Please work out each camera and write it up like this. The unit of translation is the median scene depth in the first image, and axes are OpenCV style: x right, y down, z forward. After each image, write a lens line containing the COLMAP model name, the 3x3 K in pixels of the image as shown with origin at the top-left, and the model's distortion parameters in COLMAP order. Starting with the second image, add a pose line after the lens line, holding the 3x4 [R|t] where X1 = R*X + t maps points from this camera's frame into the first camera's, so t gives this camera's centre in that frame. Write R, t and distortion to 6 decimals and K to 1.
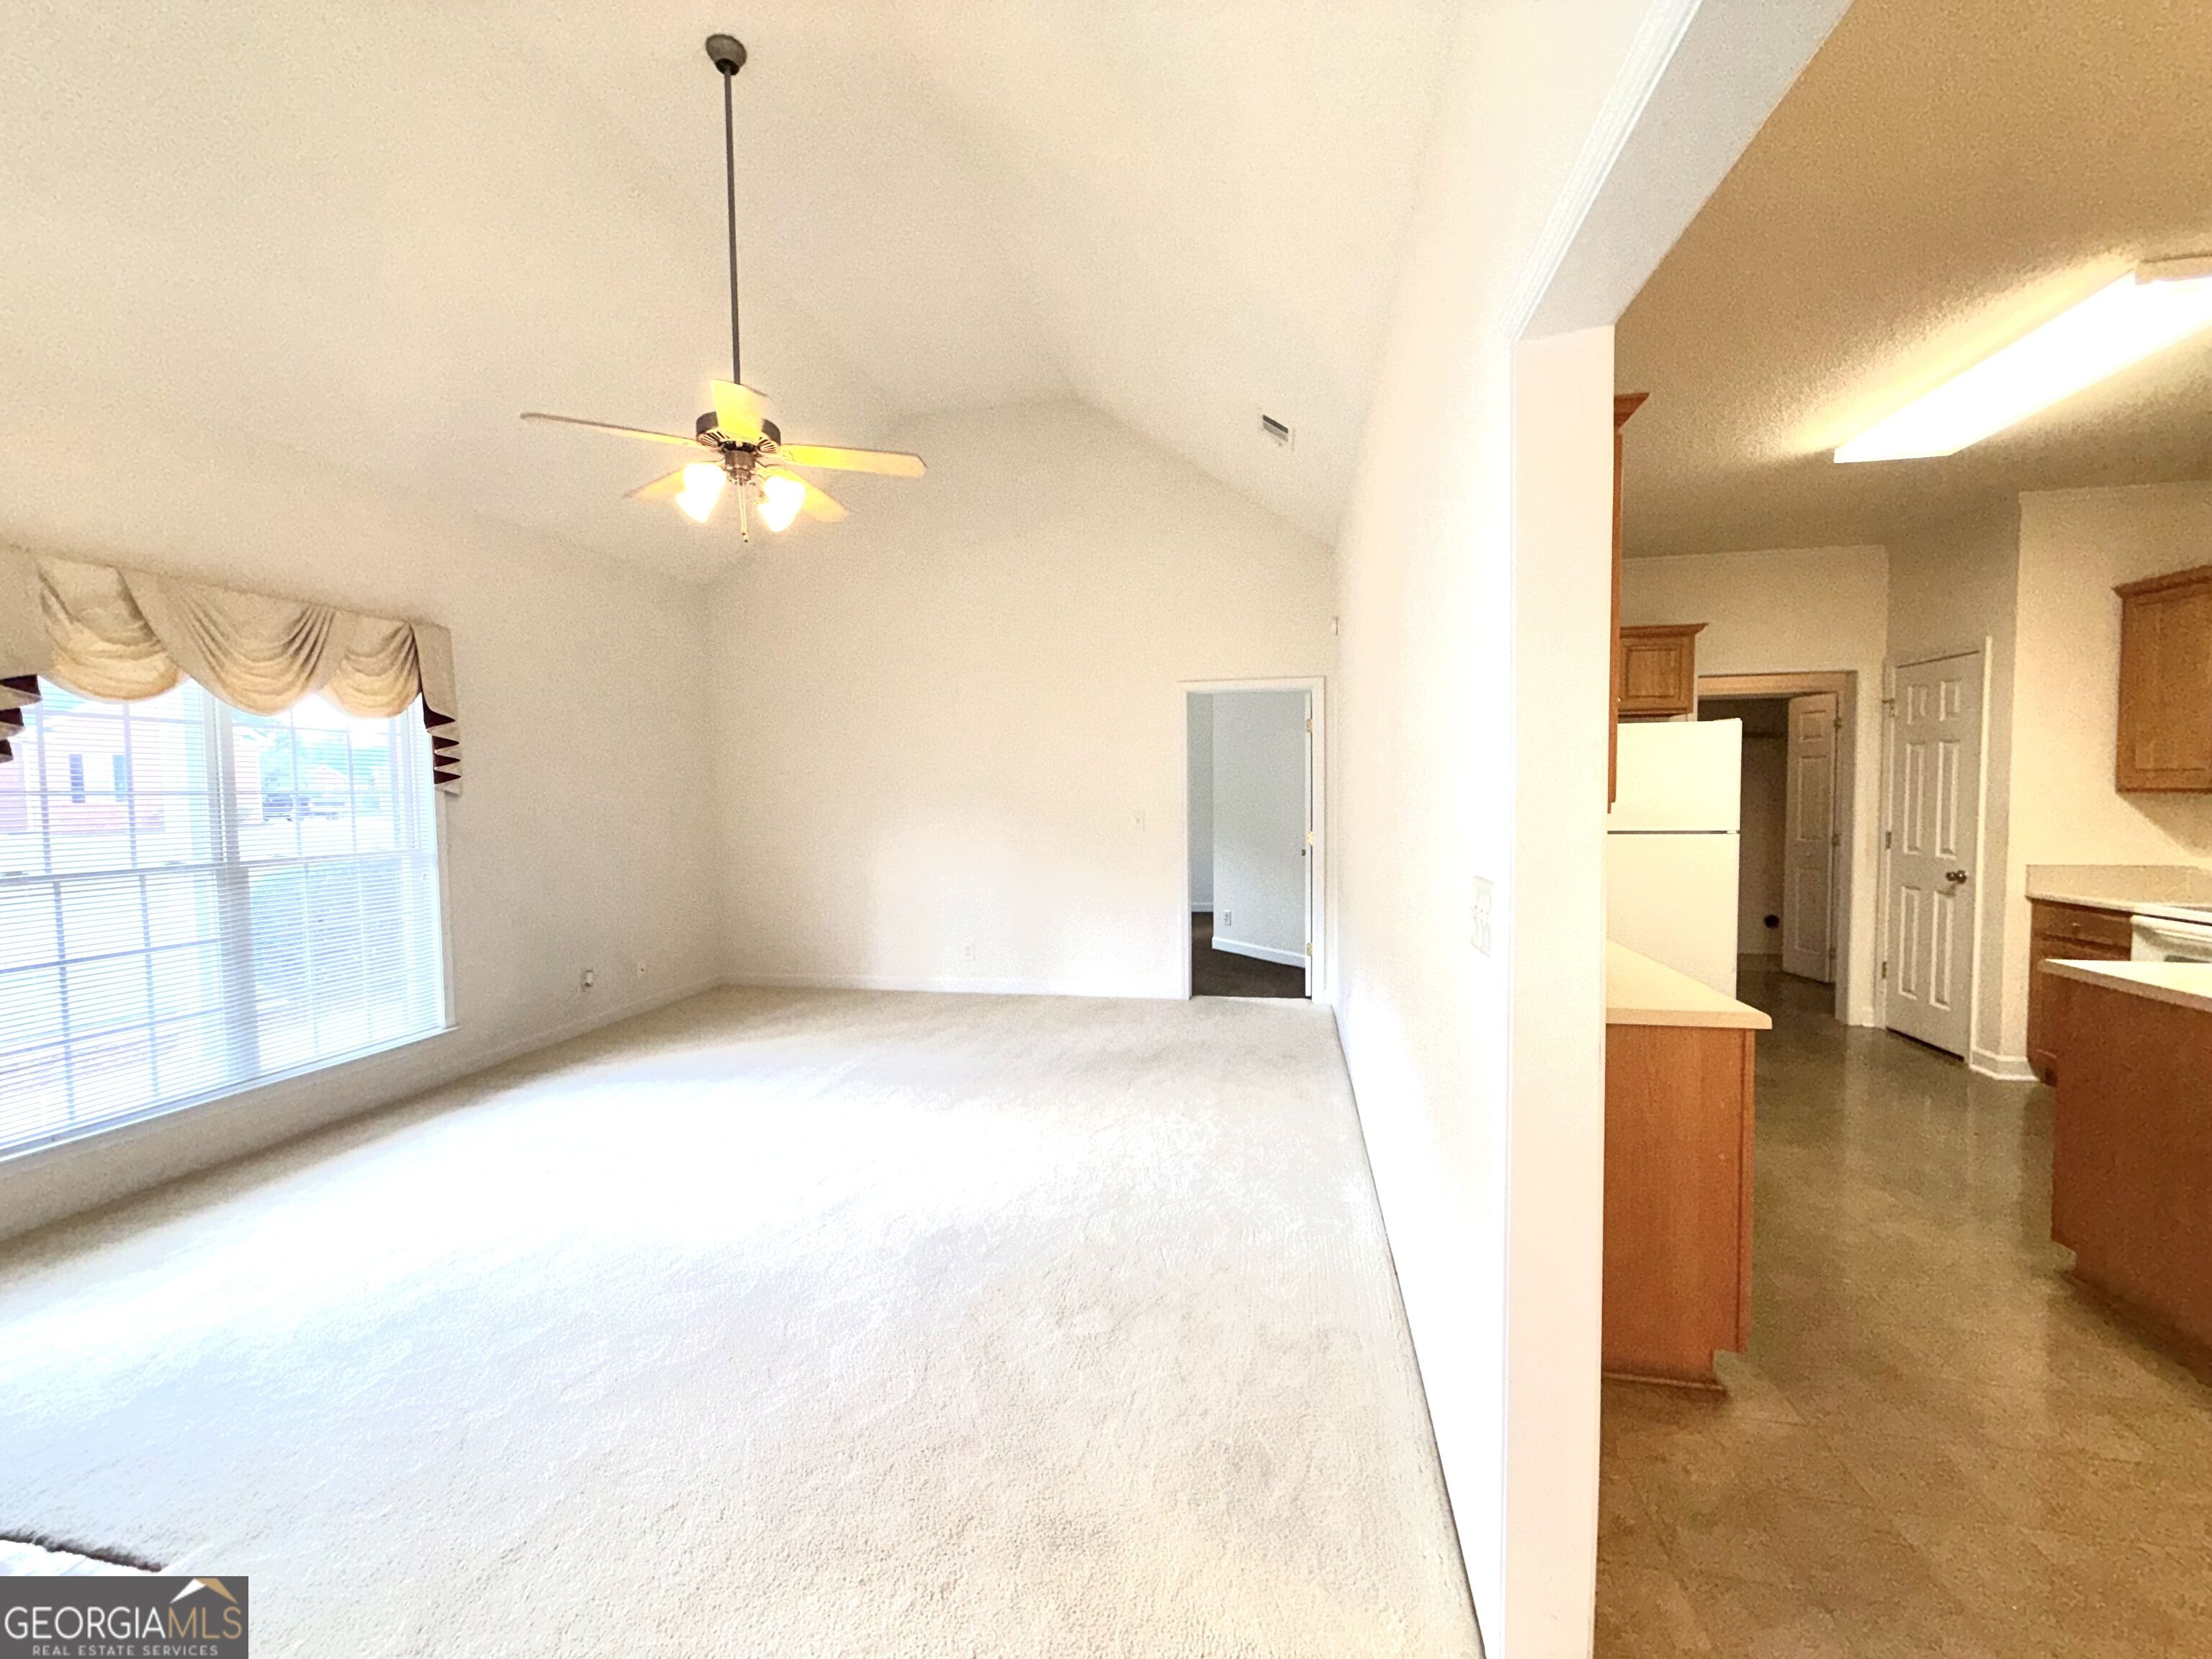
lens RADIAL K [[879.2, 0, 1099.3], [0, 879.2, 831.5], [0, 0, 1]] dist [-0.002255, -0.000441]
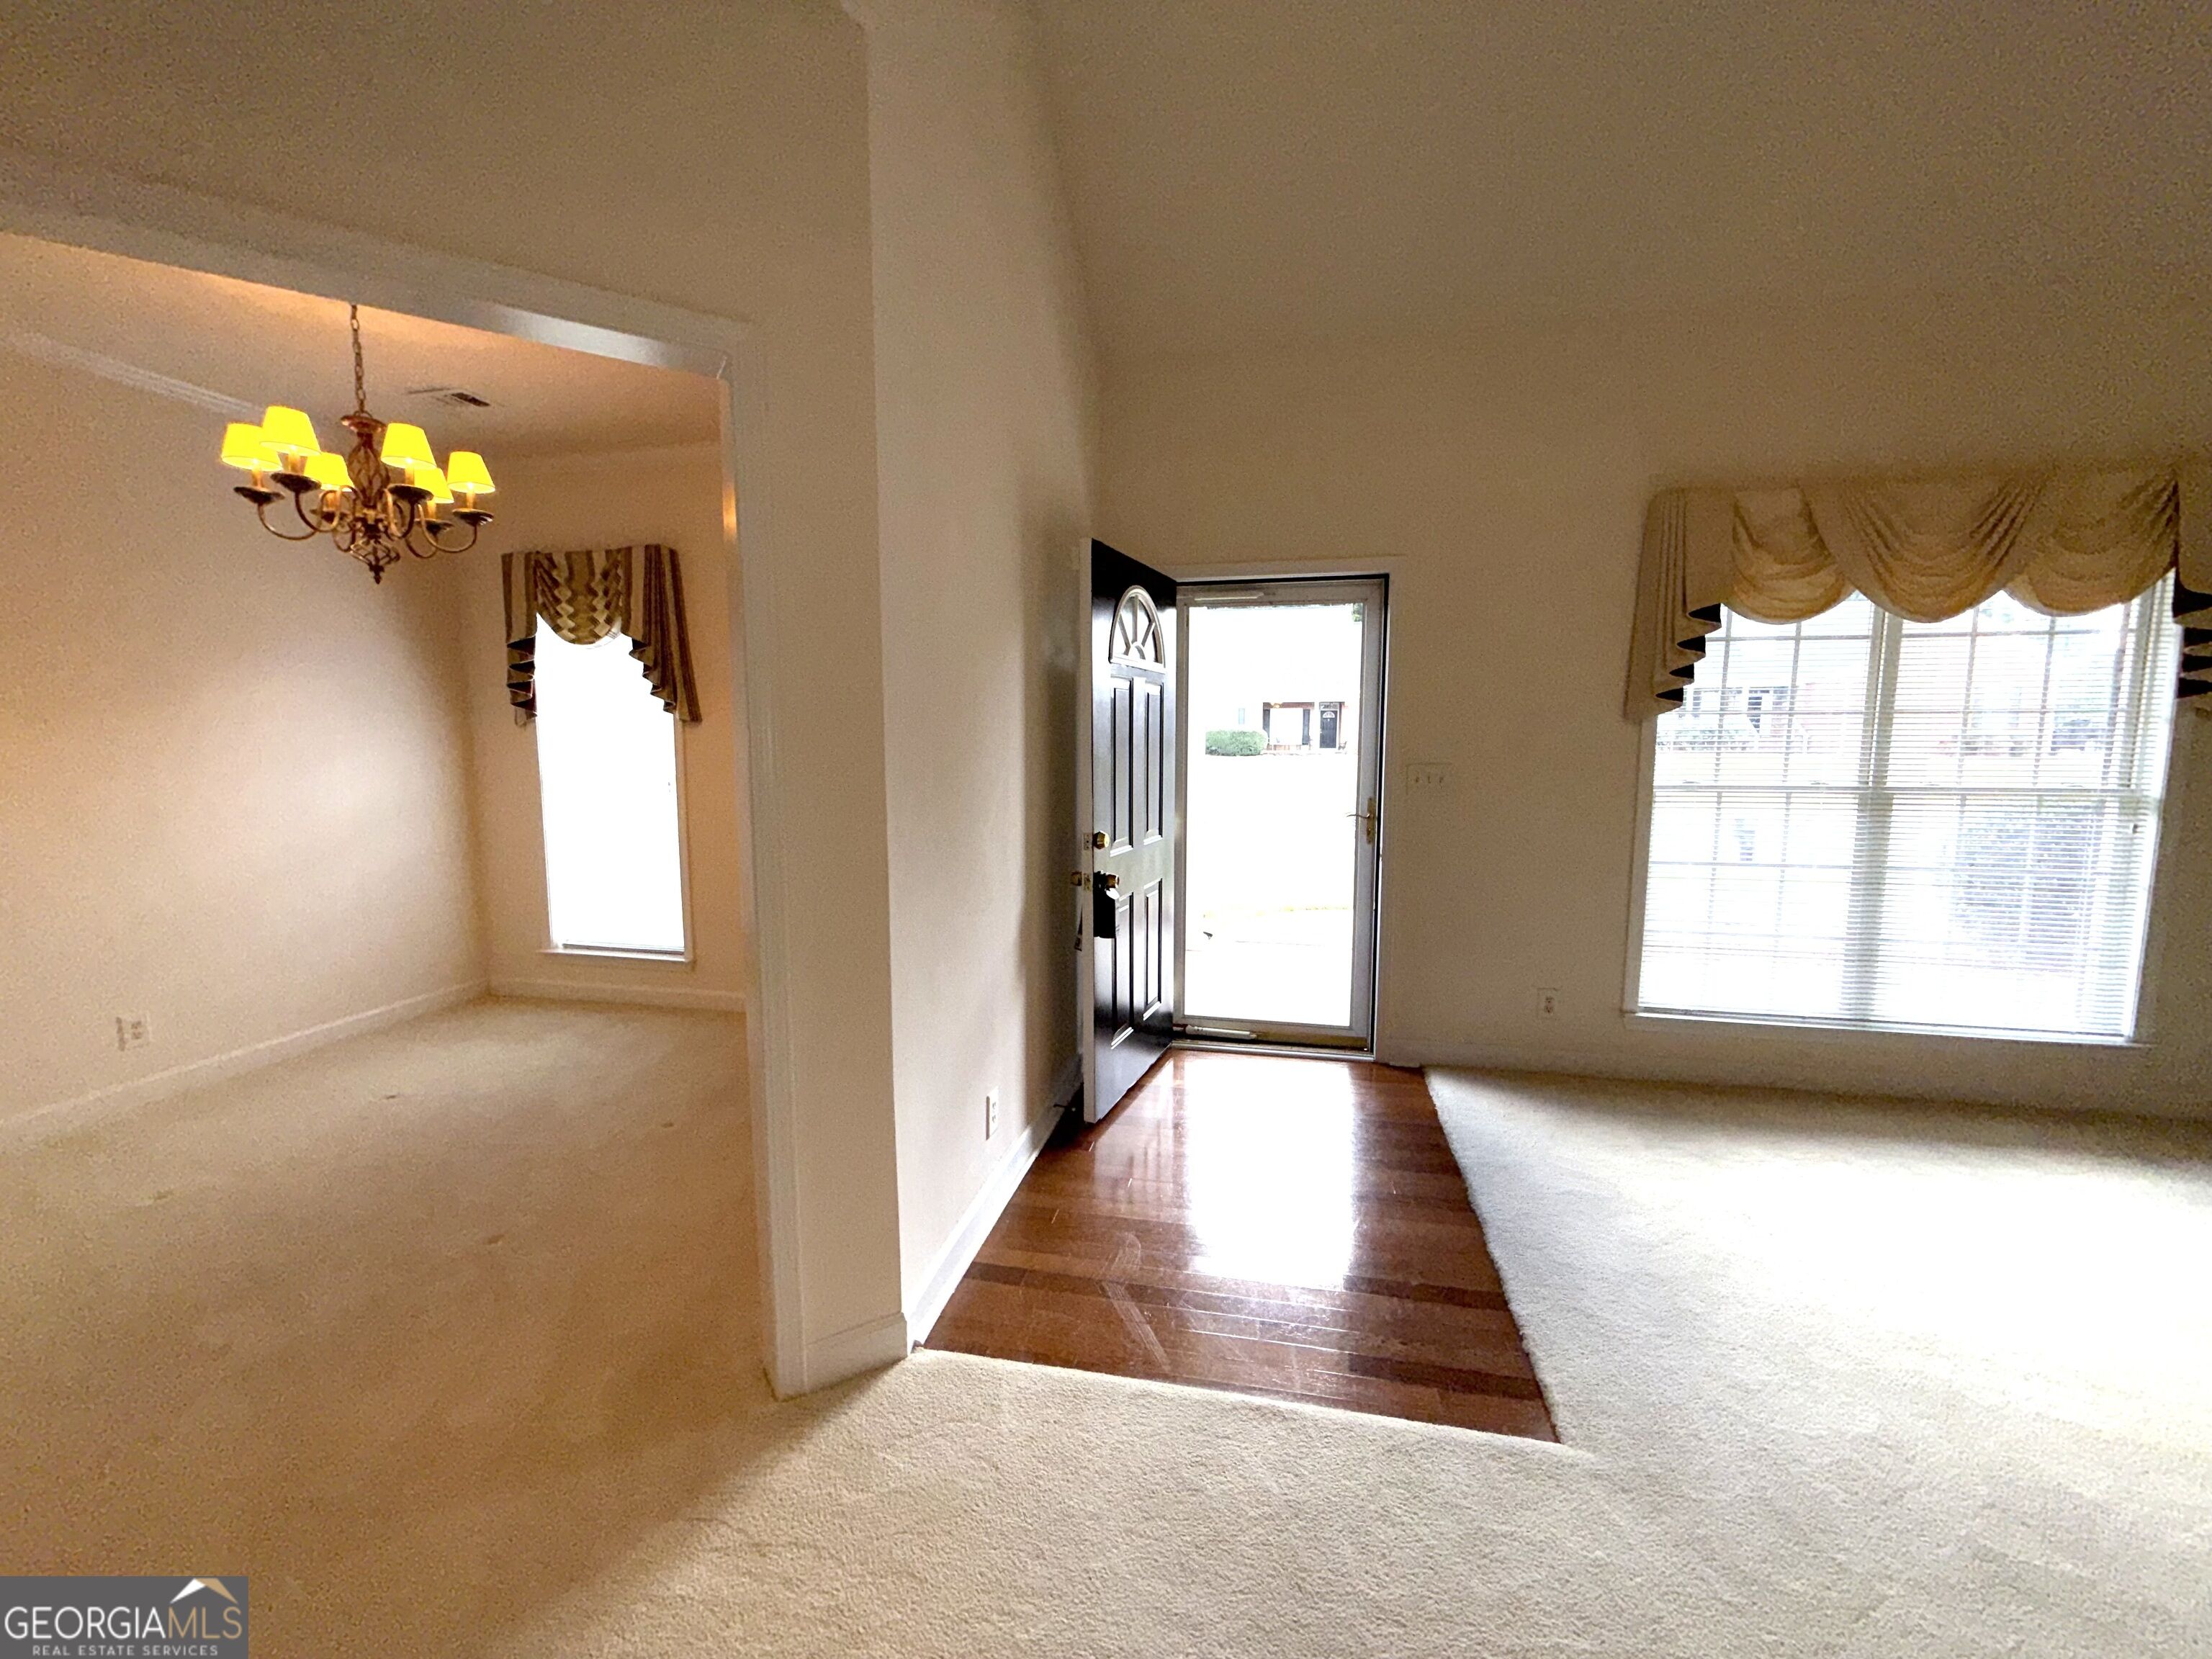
lens RADIAL K [[879.2, 0, 1116.5], [0, 879.2, 827.7], [0, 0, 1]] dist [-0.002255, -0.000441]
pose [[-0.022189, 0.128192, -0.991501, -0.049623], [-0.044663, 0.990628, 0.129079, -0.006831], [0.998756, 0.047148, -0.016256, 0.230557]]
